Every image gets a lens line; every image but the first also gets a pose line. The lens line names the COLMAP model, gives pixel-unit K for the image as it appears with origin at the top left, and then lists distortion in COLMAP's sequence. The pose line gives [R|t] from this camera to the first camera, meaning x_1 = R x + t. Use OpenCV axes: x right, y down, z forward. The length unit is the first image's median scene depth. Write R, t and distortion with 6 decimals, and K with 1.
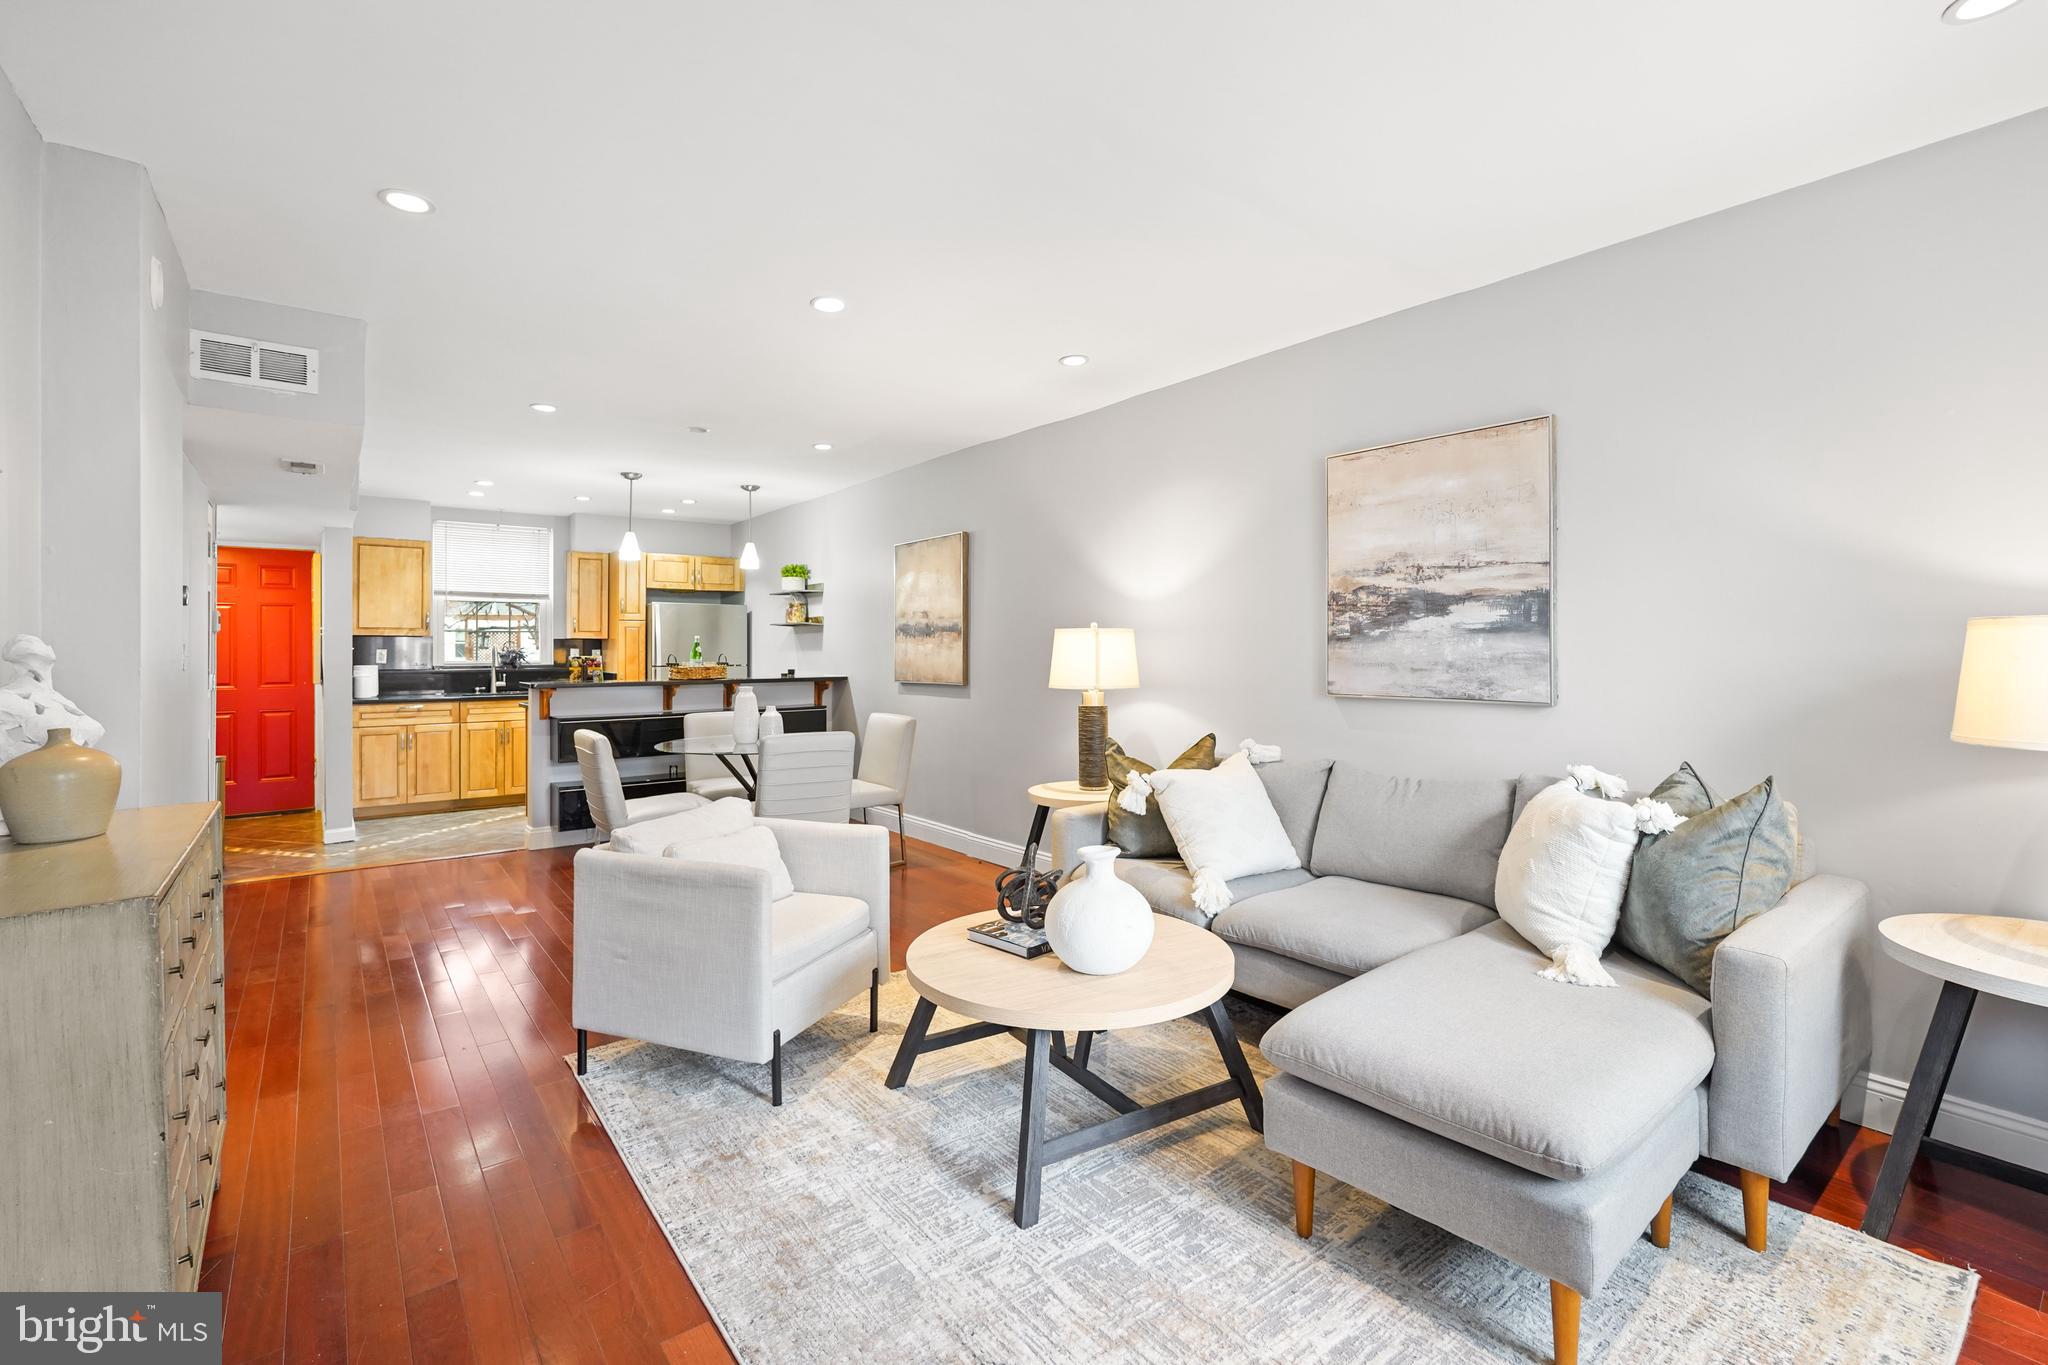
lens RADIAL K [[910.5, 0, 1039.6], [0, 910.5, 643.4], [0, 0, 1]] dist [-0.010123, 0.004594]
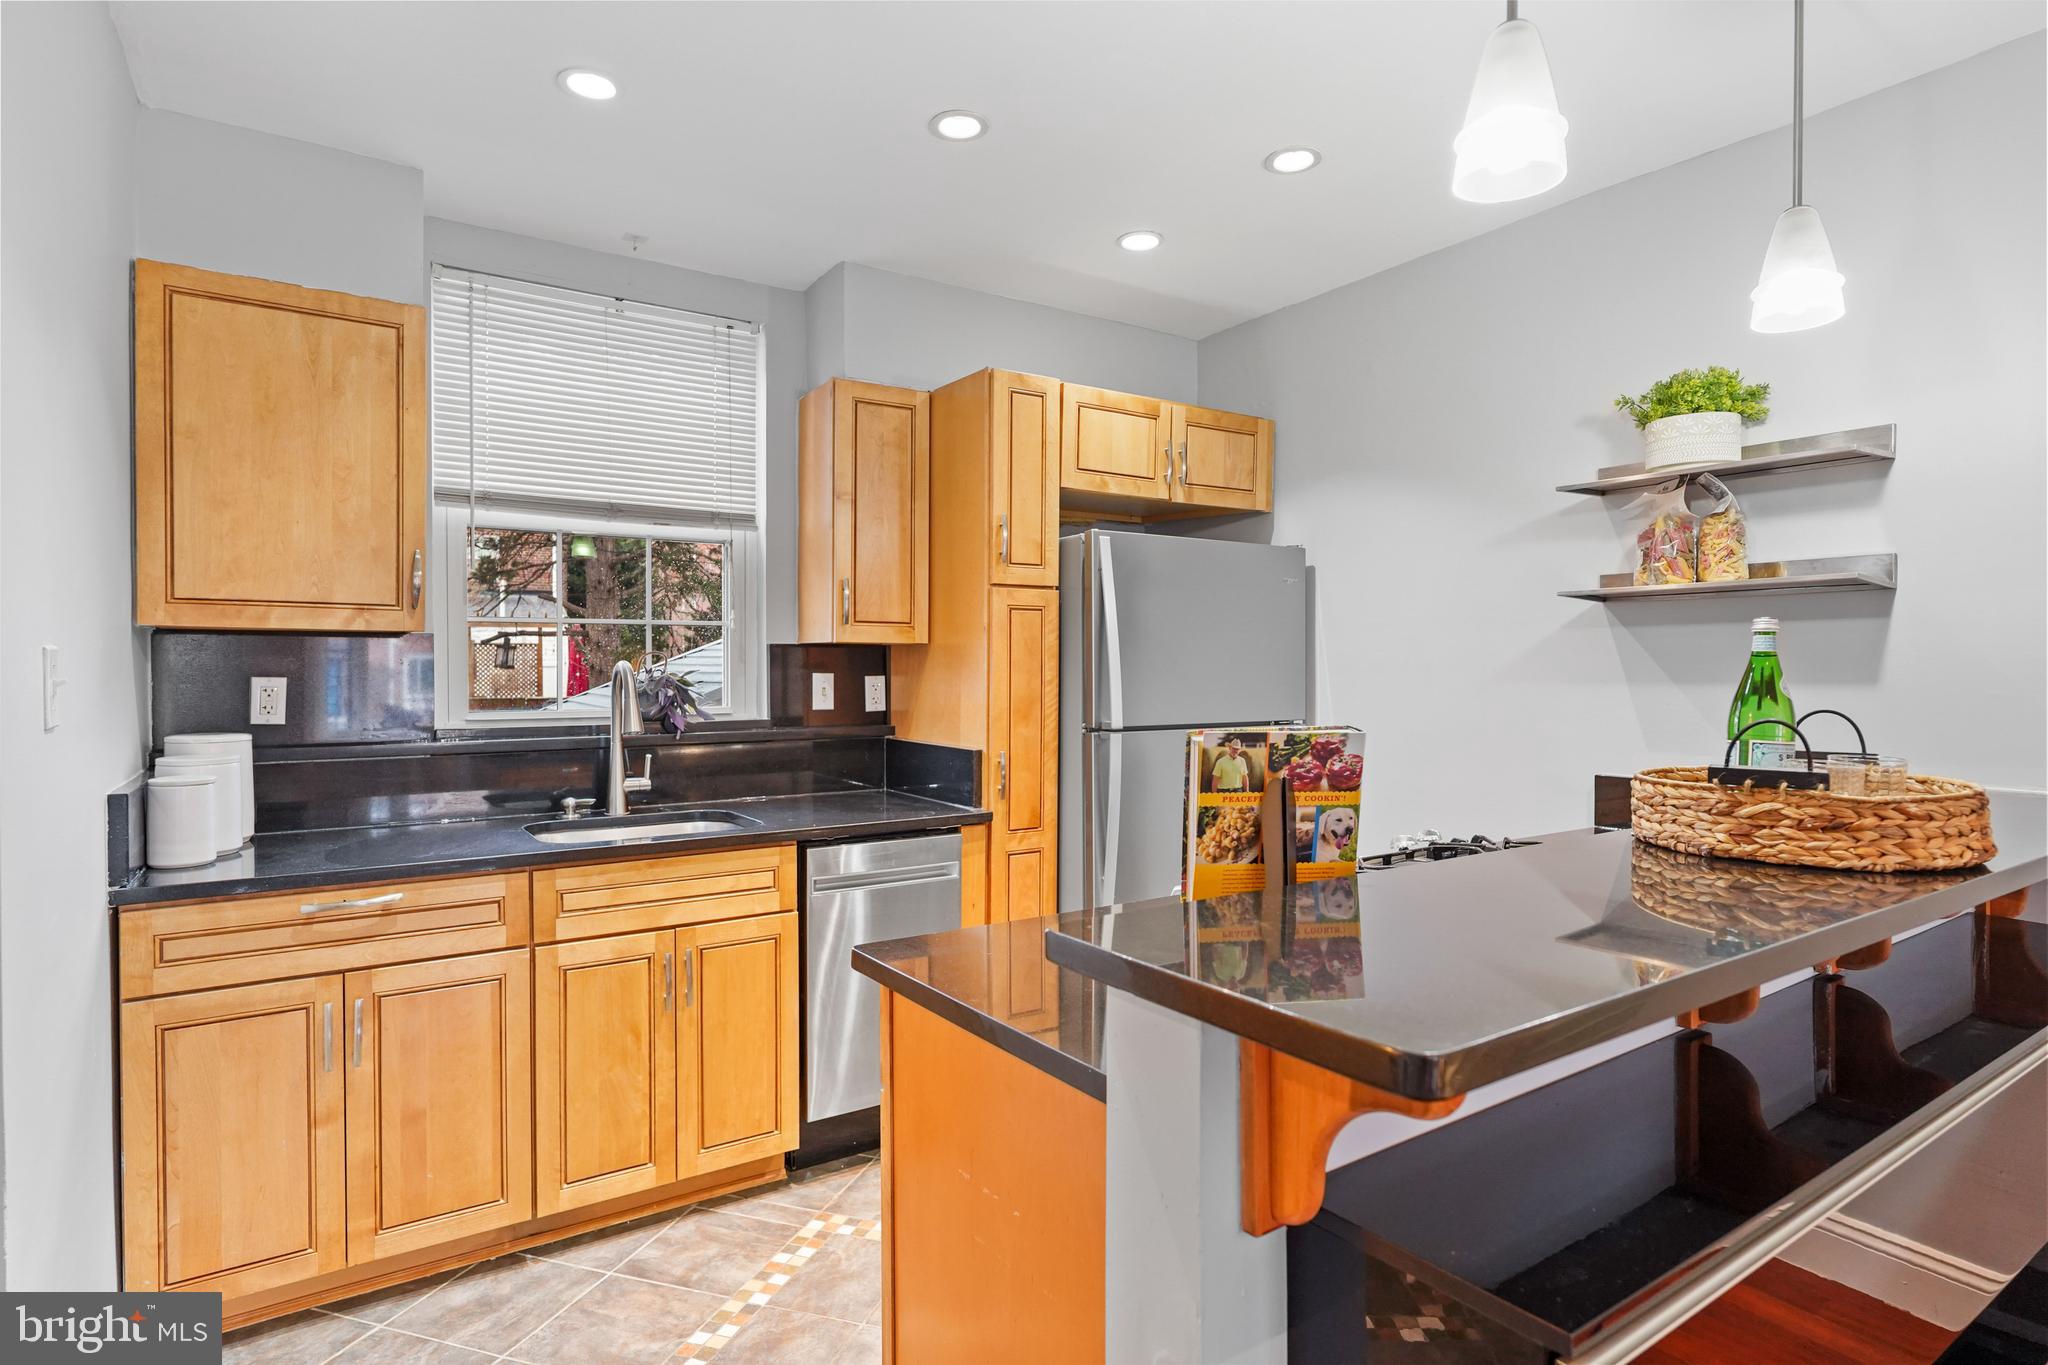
lens RADIAL K [[1077.5, 0, 1032.2], [0, 1077.5, 678.0], [0, 0, 1]] dist [-0.001939, -0.000250]
pose [[0.997299, 0.003012, -0.073389, -0.487396], [-0.001796, 0.999860, 0.016631, 0.000711], [0.073429, -0.016454, 0.997165, 0.721649]]
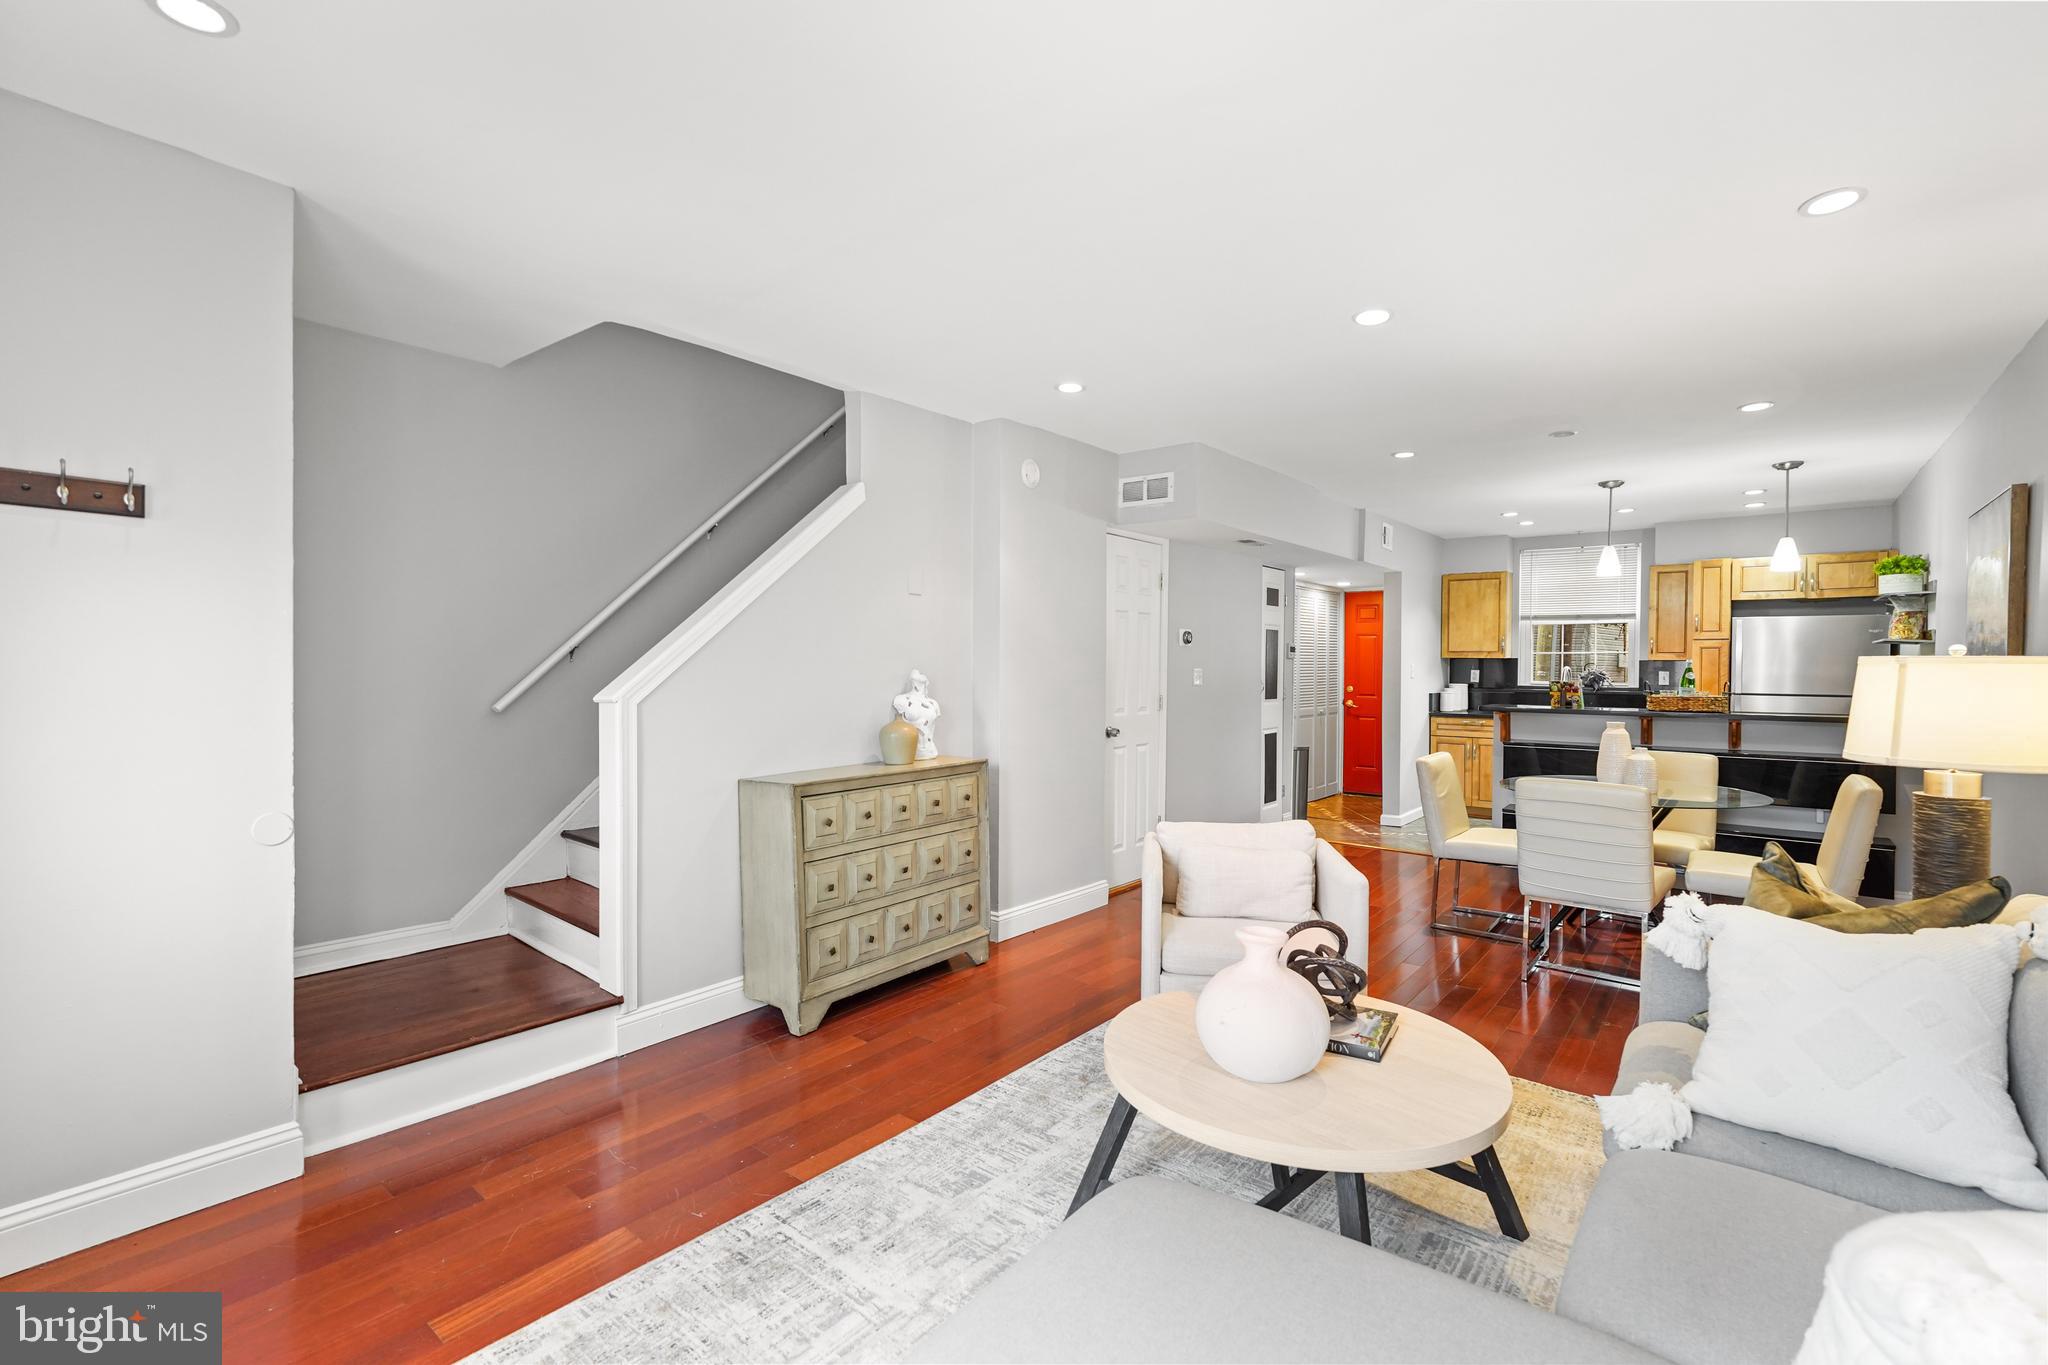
lens RADIAL K [[910.5, 0, 1015.1], [0, 910.5, 674.1], [0, 0, 1]] dist [-0.010123, 0.004594]
pose [[0.214022, 0.017632, -0.976670, 0.288152], [0.000634, 0.999834, 0.018189, -0.010228], [0.976829, -0.004513, 0.213975, 0.206062]]
